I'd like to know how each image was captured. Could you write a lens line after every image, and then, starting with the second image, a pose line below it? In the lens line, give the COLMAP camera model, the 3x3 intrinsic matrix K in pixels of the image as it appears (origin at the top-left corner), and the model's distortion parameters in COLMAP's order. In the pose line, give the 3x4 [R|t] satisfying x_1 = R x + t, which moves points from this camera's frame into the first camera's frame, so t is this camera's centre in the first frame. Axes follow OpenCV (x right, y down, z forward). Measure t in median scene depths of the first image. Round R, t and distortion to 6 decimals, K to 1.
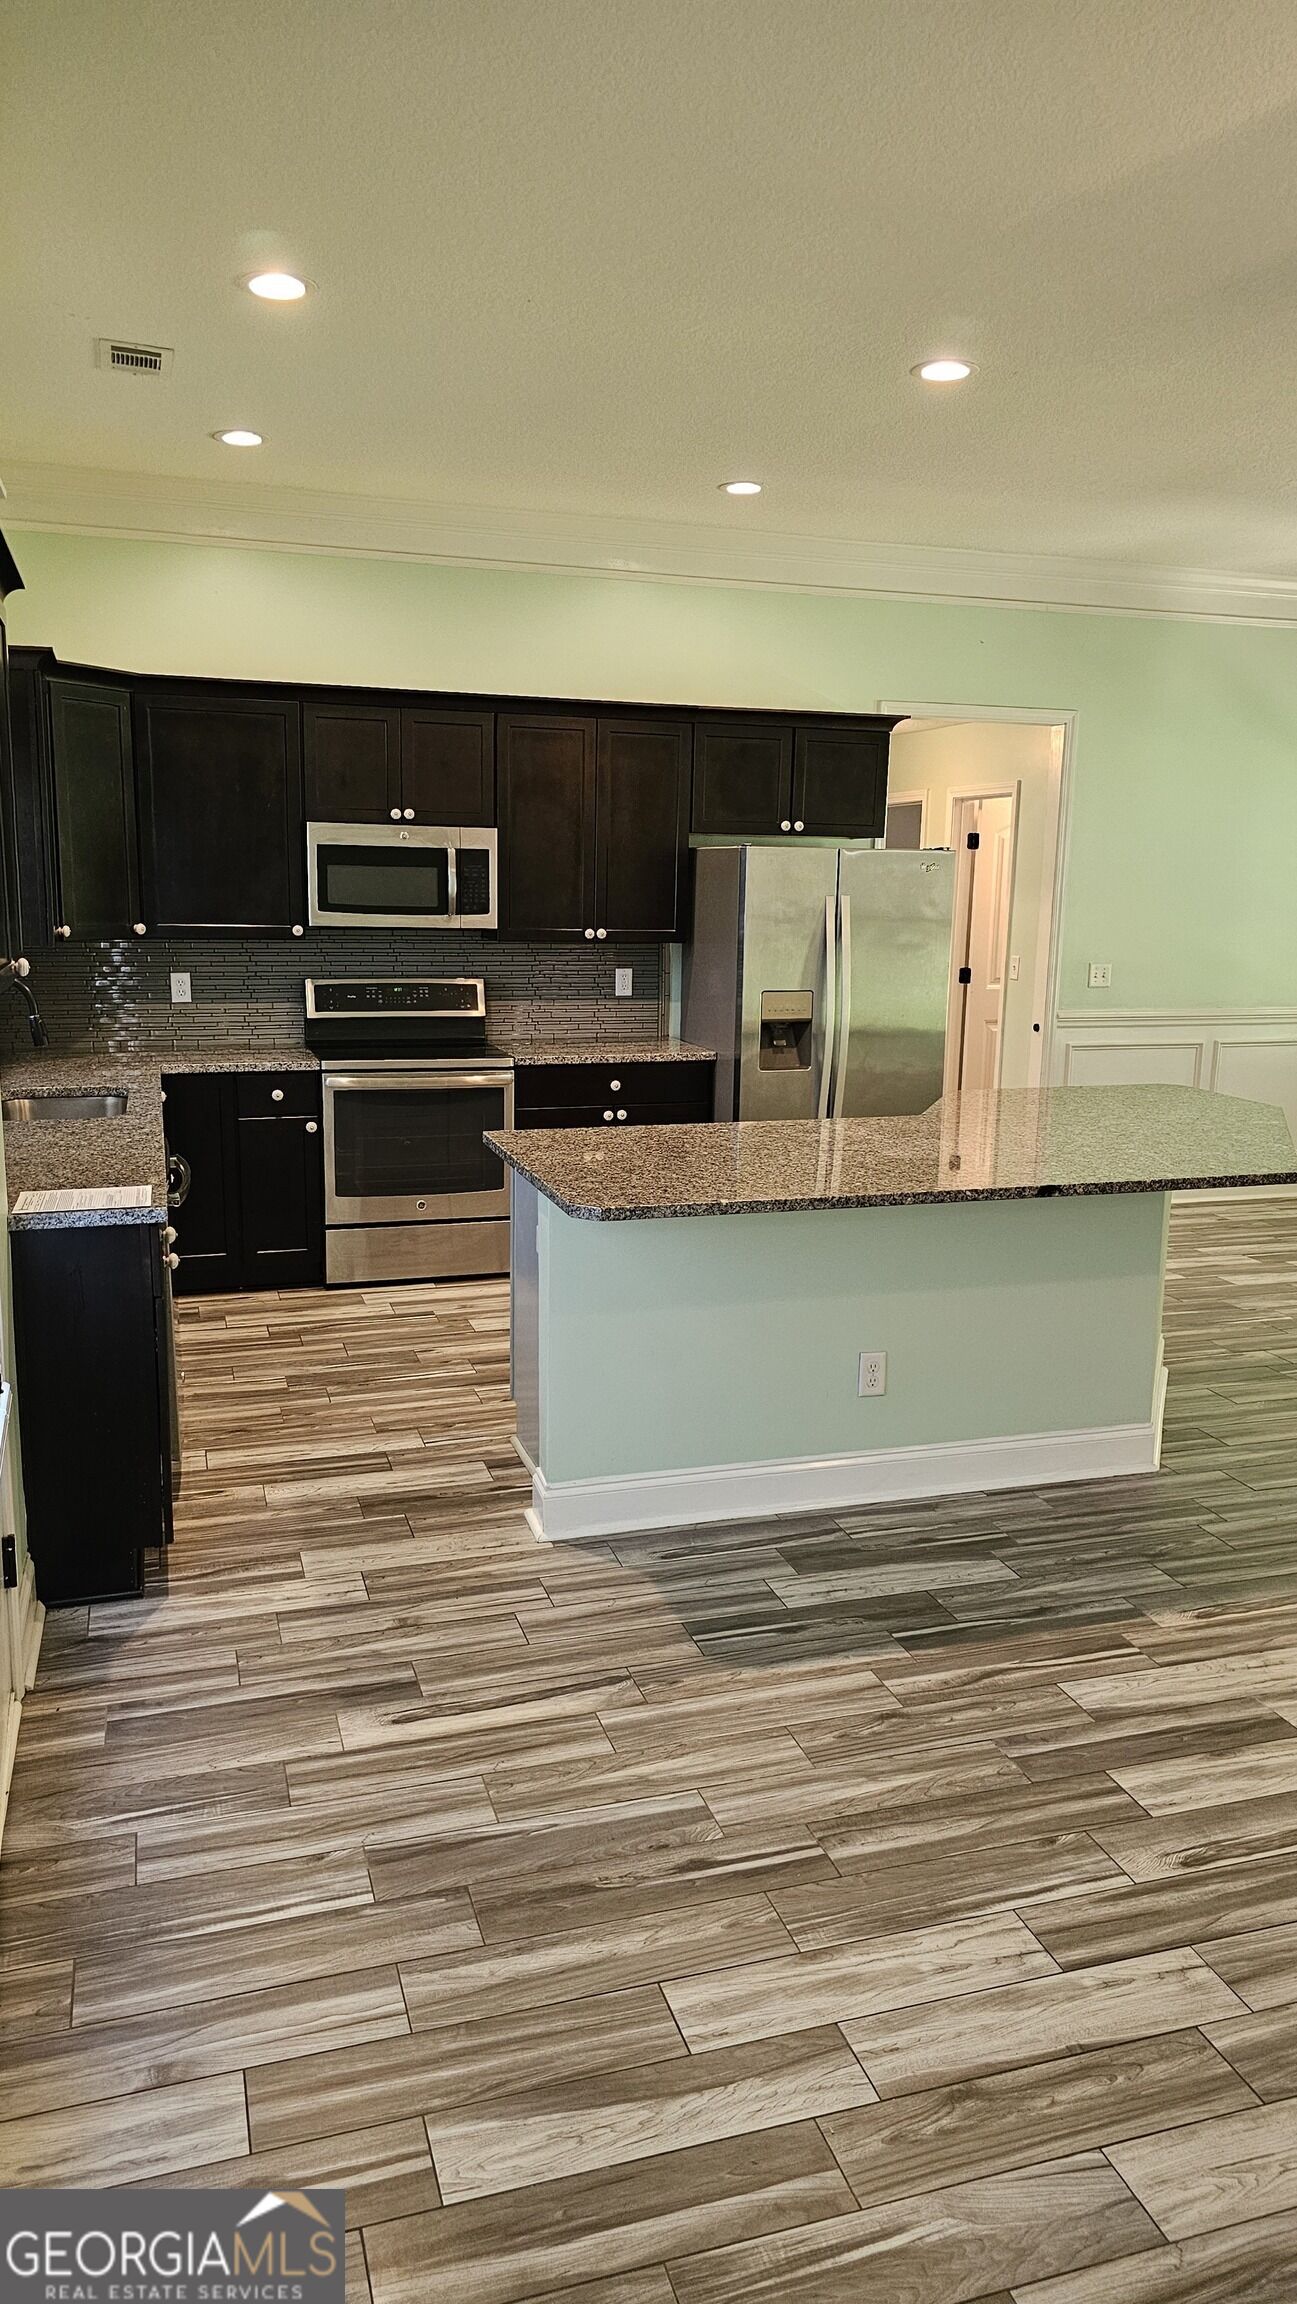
lens RADIAL K [[1586.9, 0, 645.7], [0, 1586.9, 1169.7], [0, 0, 1]] dist [0.116301, -0.210317]
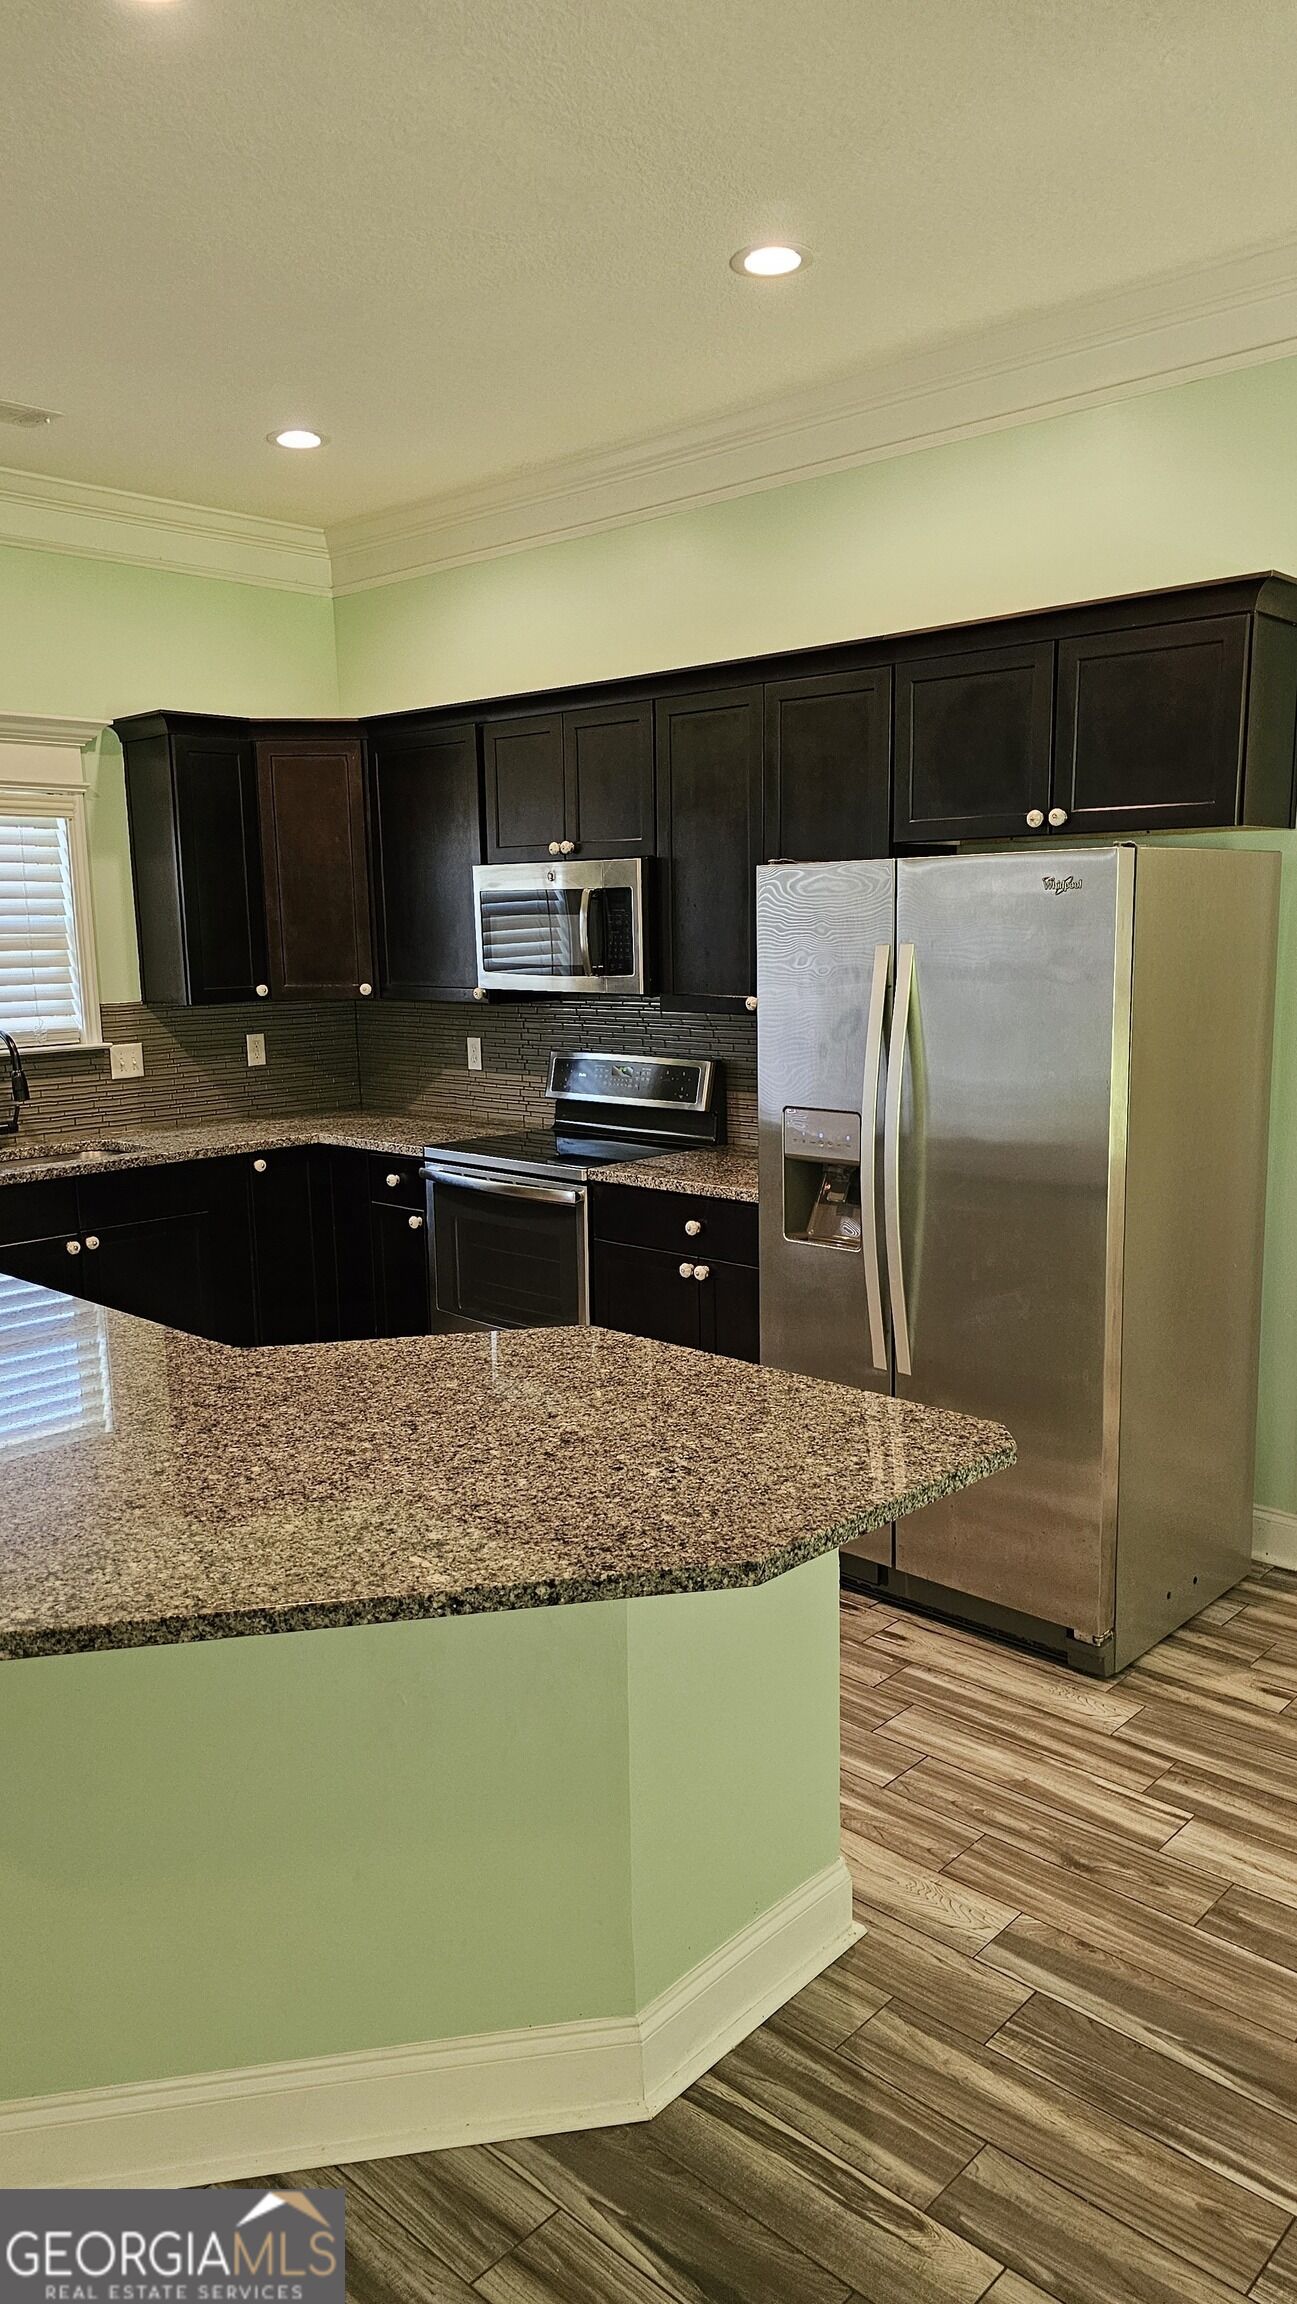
lens RADIAL K [[1558.6, 0, 658.6], [0, 1558.6, 1152.6], [0, 0, 1]] dist [0.034438, -0.069165]
pose [[0.499512, 0.103290, -0.860127, 0.551209], [-0.138160, 0.989657, 0.038609, -0.111192], [0.855219, 0.099550, 0.508616, 0.670865]]
